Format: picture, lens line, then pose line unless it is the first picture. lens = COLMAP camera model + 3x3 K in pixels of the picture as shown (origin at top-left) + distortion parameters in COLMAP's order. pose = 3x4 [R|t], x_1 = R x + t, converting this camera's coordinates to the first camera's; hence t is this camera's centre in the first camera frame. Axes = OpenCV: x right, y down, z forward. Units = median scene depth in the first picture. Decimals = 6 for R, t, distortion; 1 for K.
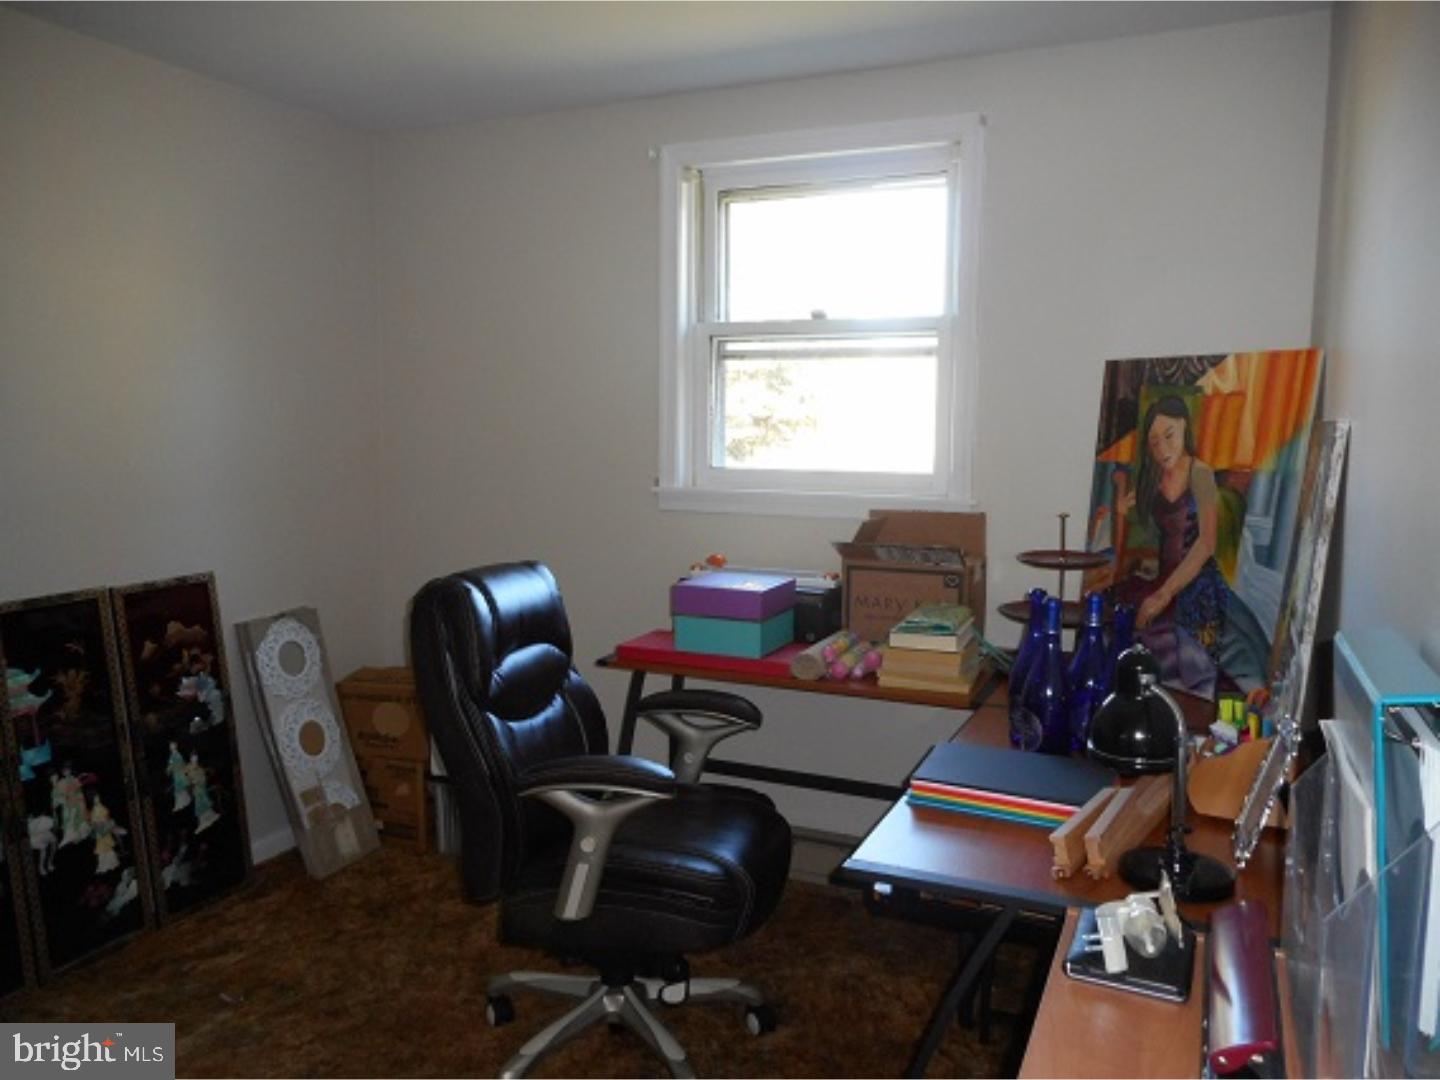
lens RADIAL K [[1089.3, 0, 721.8], [0, 1089.3, 539.1], [0, 0, 1]] dist [0.010112, -0.009131]
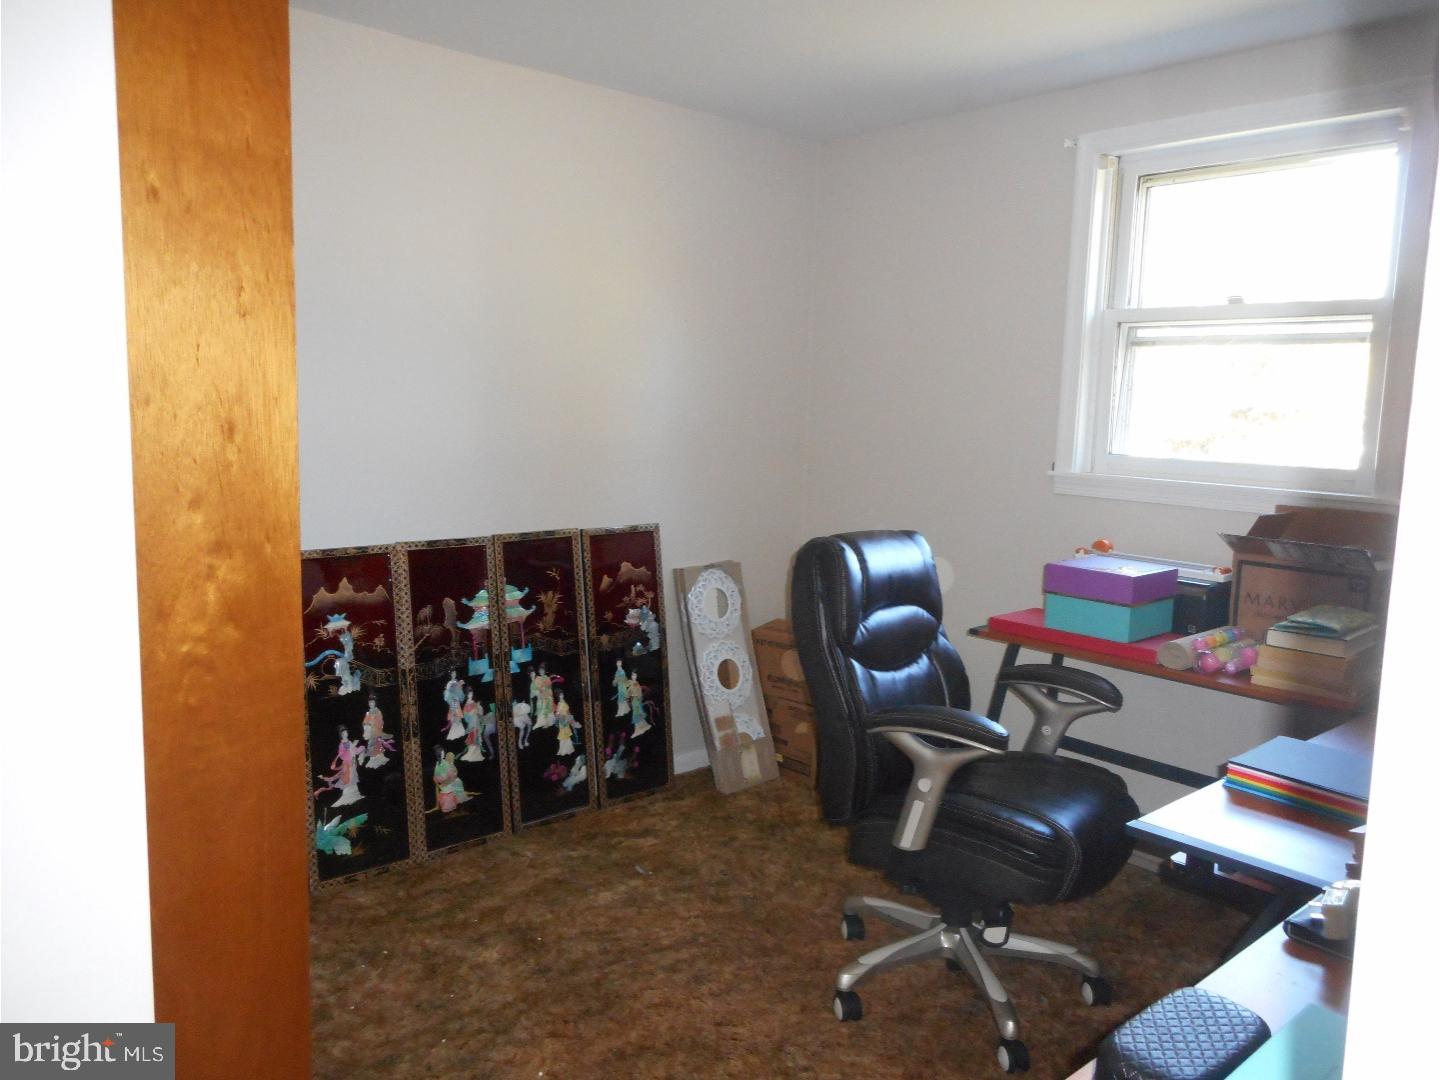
lens RADIAL K [[1089.3, 0, 718.9], [0, 1089.3, 543.6], [0, 0, 1]] dist [0.010112, -0.009131]
pose [[0.911585, 0.073891, -0.404416, 0.089250], [-0.067132, 0.997266, 0.030889, 0.011378], [0.405593, -0.001008, 0.914053, -0.075794]]
